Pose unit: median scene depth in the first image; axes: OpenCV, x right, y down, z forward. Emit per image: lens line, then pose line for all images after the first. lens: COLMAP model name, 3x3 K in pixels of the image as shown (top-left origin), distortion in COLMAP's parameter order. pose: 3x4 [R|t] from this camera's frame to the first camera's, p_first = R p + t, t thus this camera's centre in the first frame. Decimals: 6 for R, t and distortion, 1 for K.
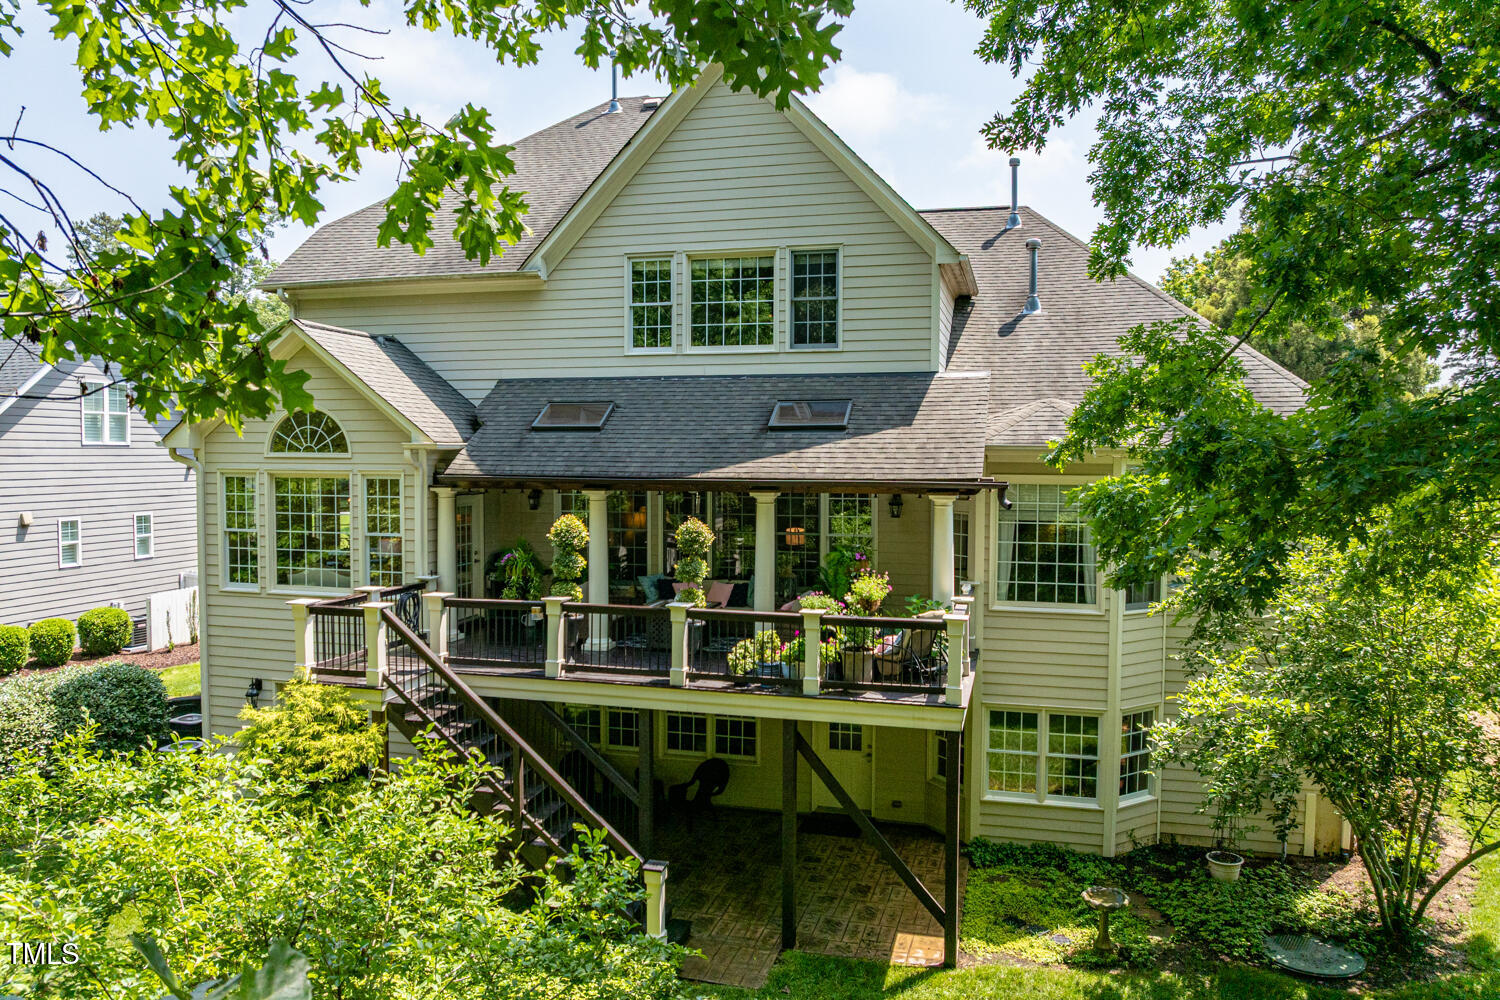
lens RADIAL K [[1020.2, 0, 750.0], [0, 1020.2, 500.0], [0, 0, 1]] dist [-0.031105, -0.002129]
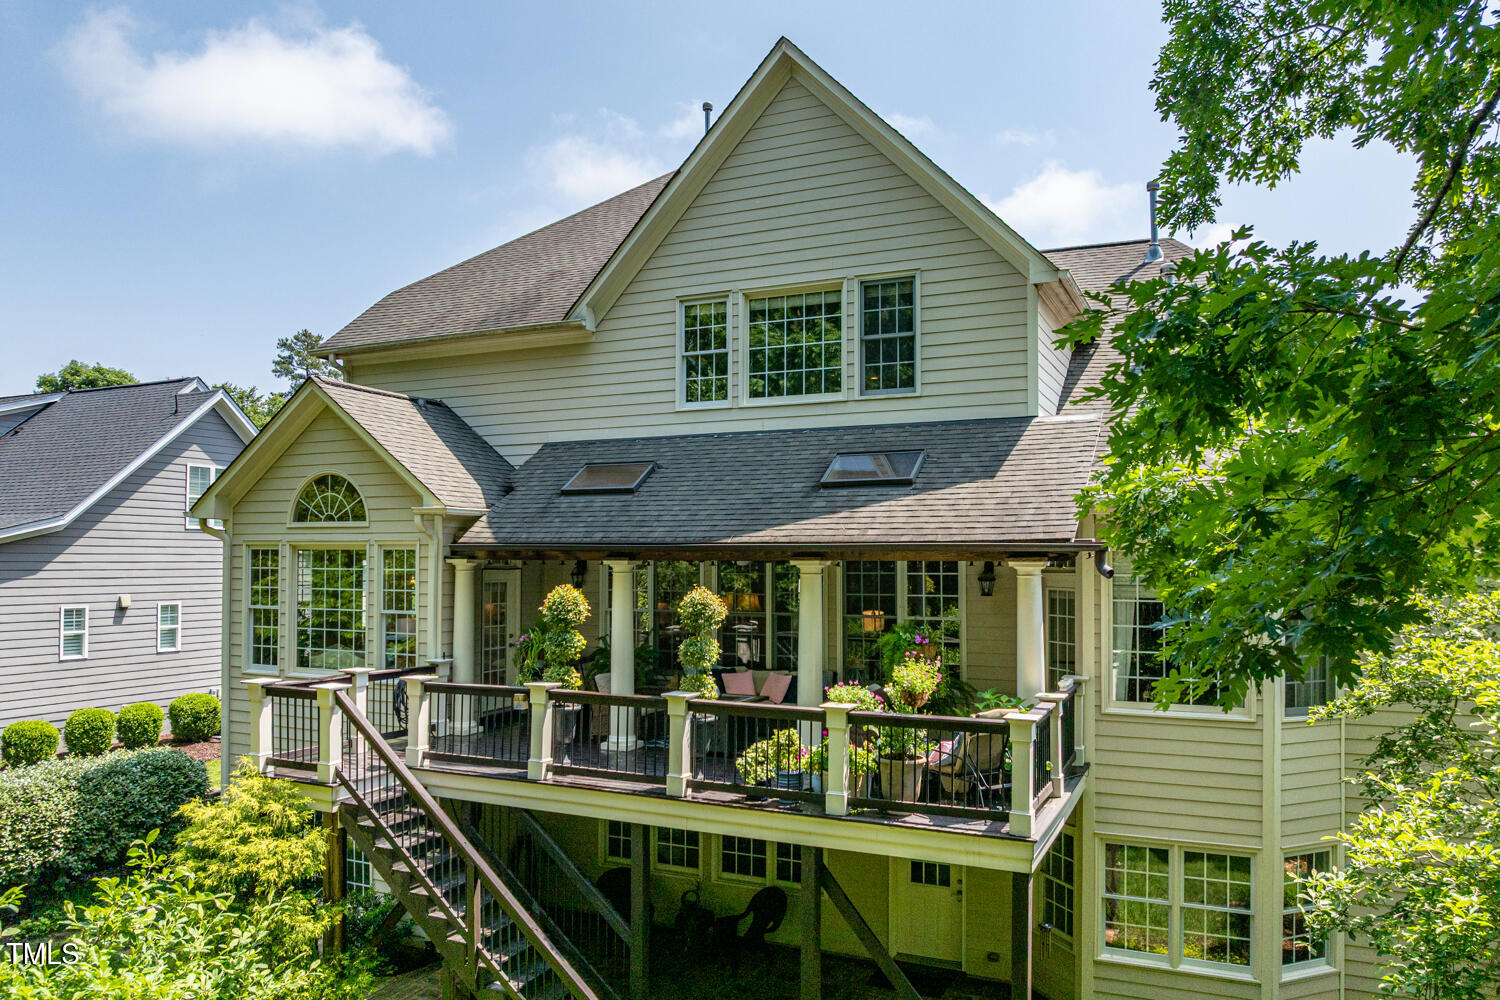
lens RADIAL K [[1035.7, 0, 751.1], [0, 1035.7, 531.5], [0, 0, 1]] dist [-0.037127, 0.001049]
pose [[0.985302, -0.005845, -0.170722, 0.104648], [-0.006208, 0.997529, -0.069979, 0.026156], [0.170709, 0.070011, 0.982831, 0.165682]]
